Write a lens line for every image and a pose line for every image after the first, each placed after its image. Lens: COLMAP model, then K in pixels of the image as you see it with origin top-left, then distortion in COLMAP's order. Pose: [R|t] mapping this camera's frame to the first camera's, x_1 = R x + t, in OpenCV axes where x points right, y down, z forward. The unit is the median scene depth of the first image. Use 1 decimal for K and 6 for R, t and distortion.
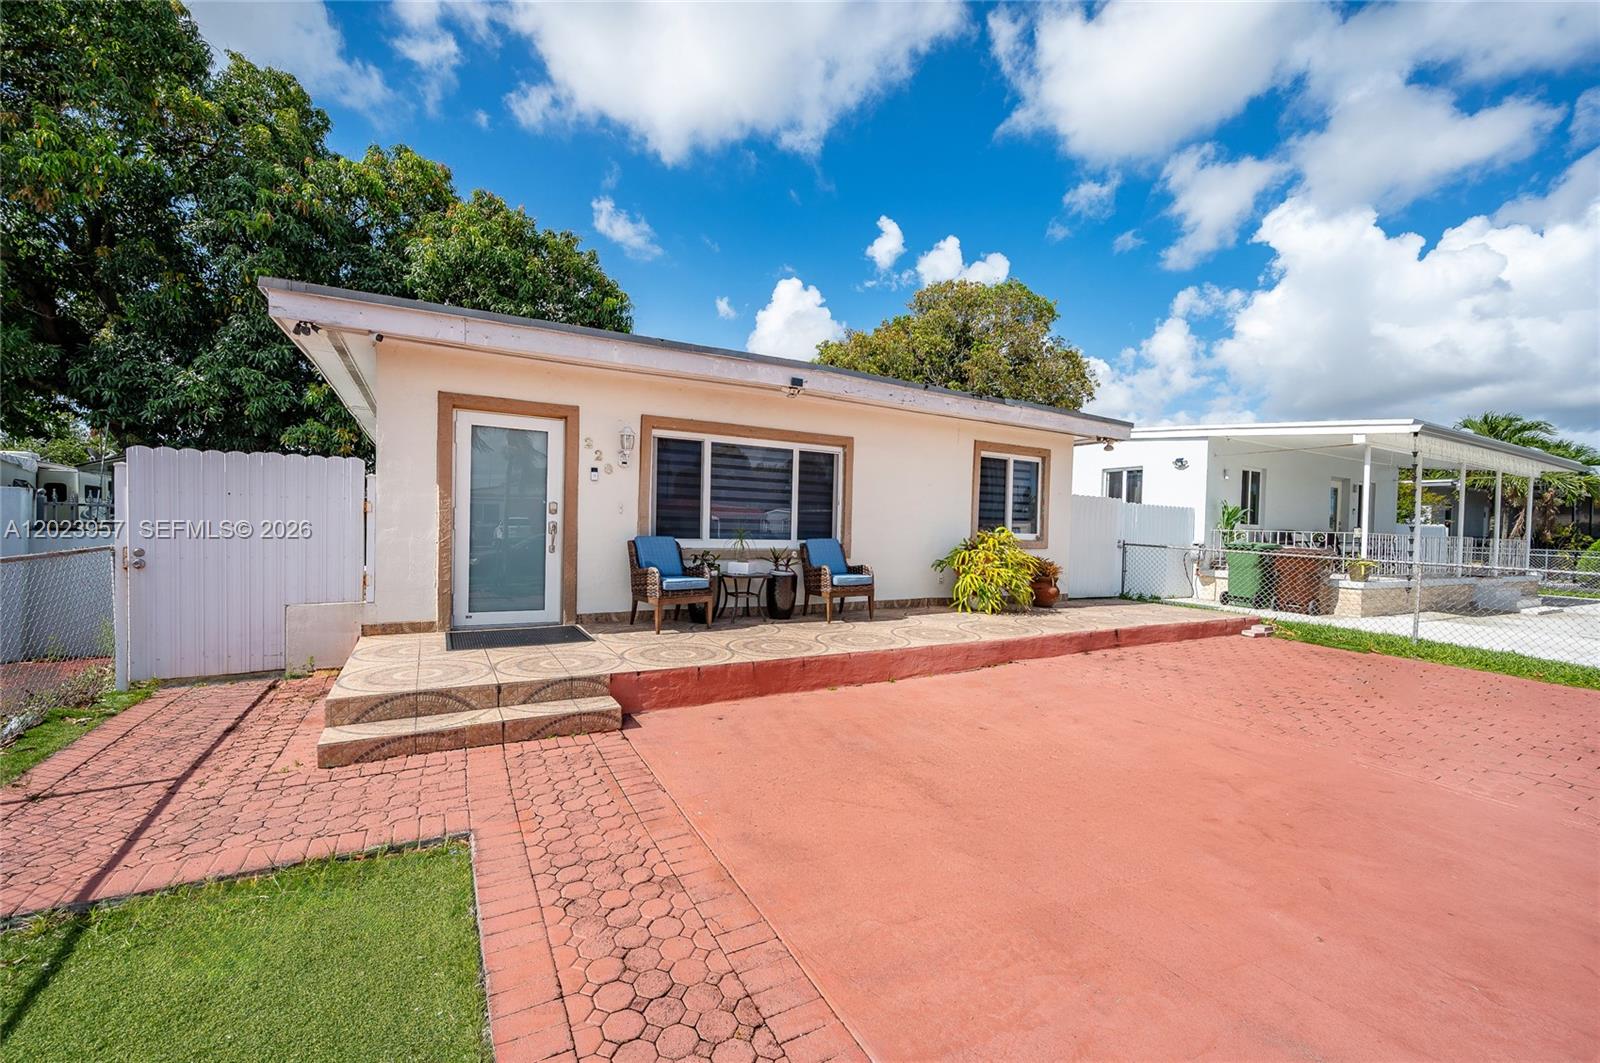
lens RADIAL K [[628.3, 0, 867.7], [0, 628.3, 519.1], [0, 0, 1]] dist [-0.004931, -0.000049]
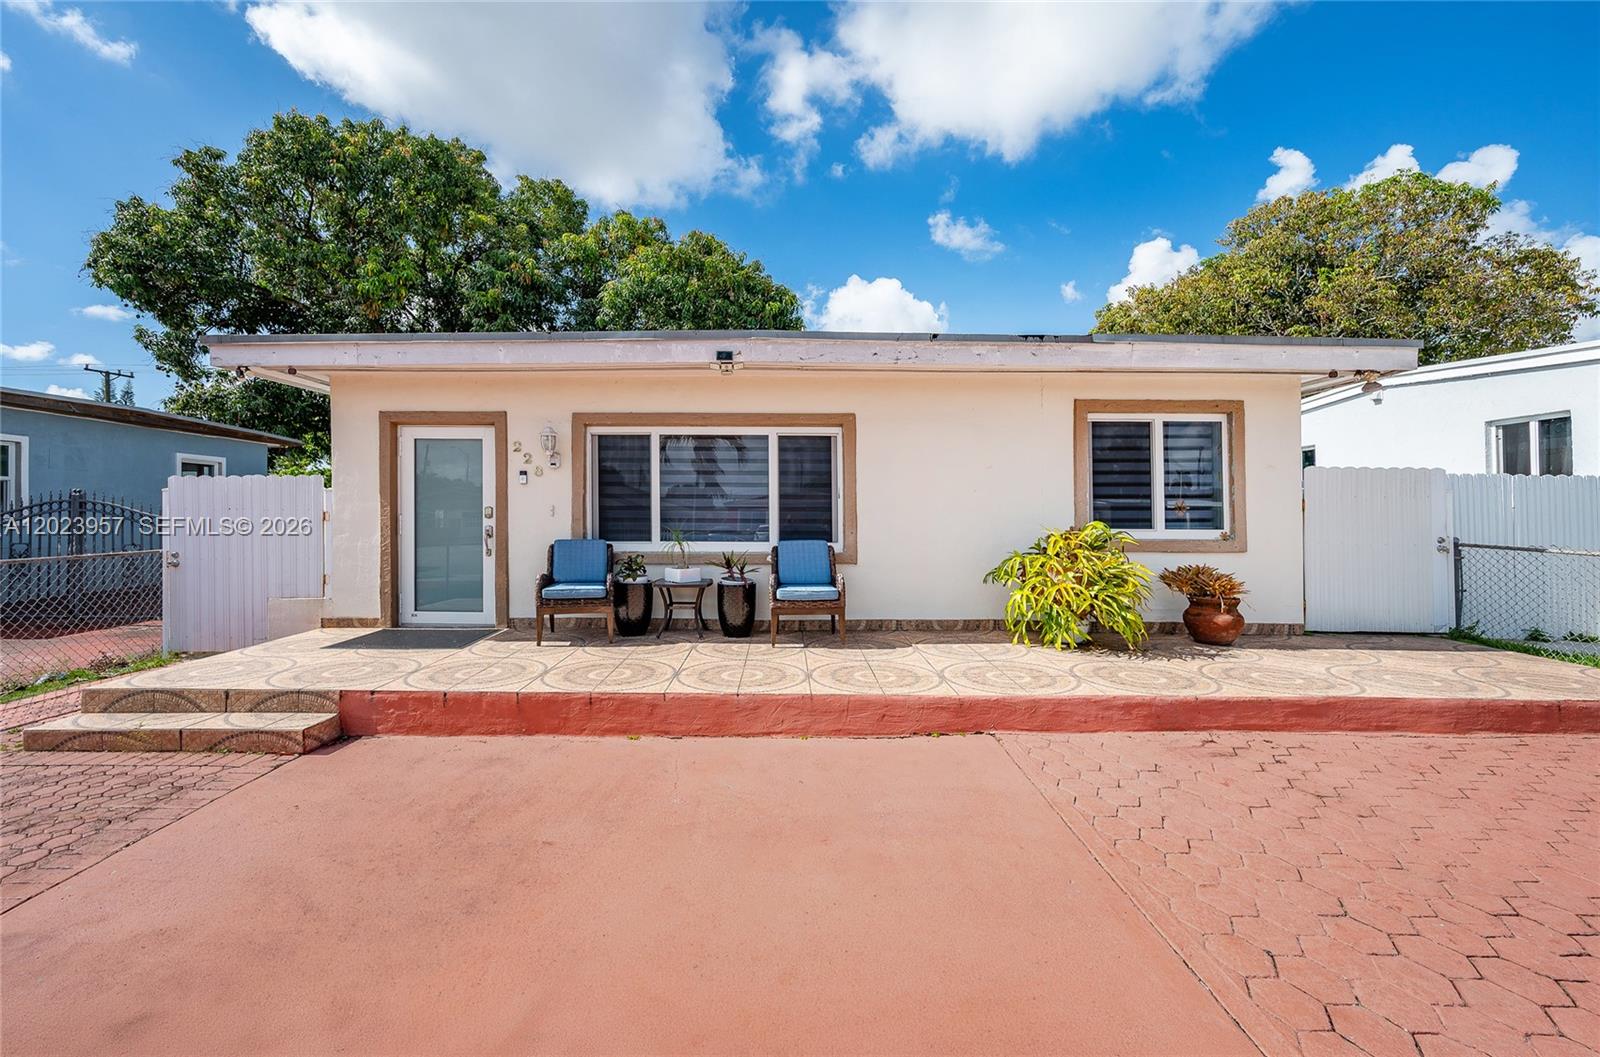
lens RADIAL K [[634.7, 0, 908.1], [0, 634.7, 495.9], [0, 0, 1]] dist [0.001160, -0.000487]
pose [[0.849825, -0.033062, -0.526028, 0.374526], [0.020869, 0.999359, -0.029097, -0.000376], [0.526652, 0.013750, 0.849970, 0.284707]]
